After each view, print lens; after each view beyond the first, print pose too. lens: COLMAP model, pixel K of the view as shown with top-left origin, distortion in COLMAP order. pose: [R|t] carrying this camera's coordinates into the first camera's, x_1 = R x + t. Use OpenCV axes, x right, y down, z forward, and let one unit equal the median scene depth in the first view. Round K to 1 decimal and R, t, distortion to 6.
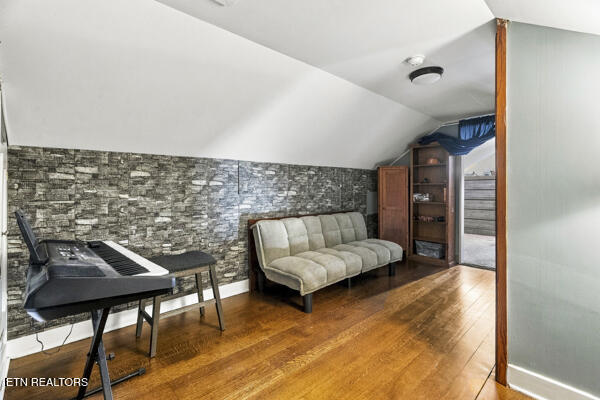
lens RADIAL K [[266.5, 0, 300.0], [0, 266.5, 200.0], [0, 0, 1]] dist [-0.002703, -0.000480]
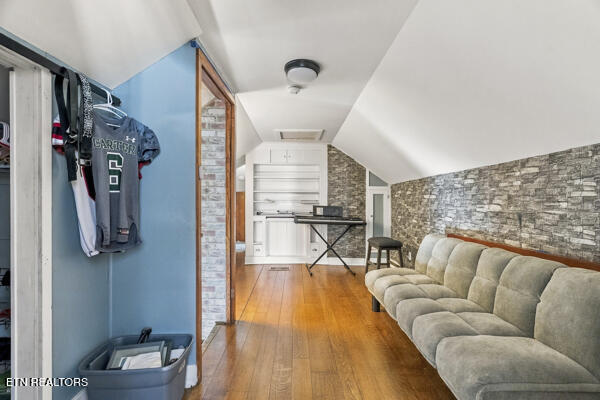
lens RADIAL K [[266.5, 0, 300.0], [0, 266.5, 200.0], [0, 0, 1]] dist [-0.002703, -0.000480]
pose [[-0.657905, 0.013851, -0.752974, 0.797365], [-0.006292, 0.999695, 0.023887, -0.059637], [0.753075, 0.020453, -0.657617, 1.092043]]
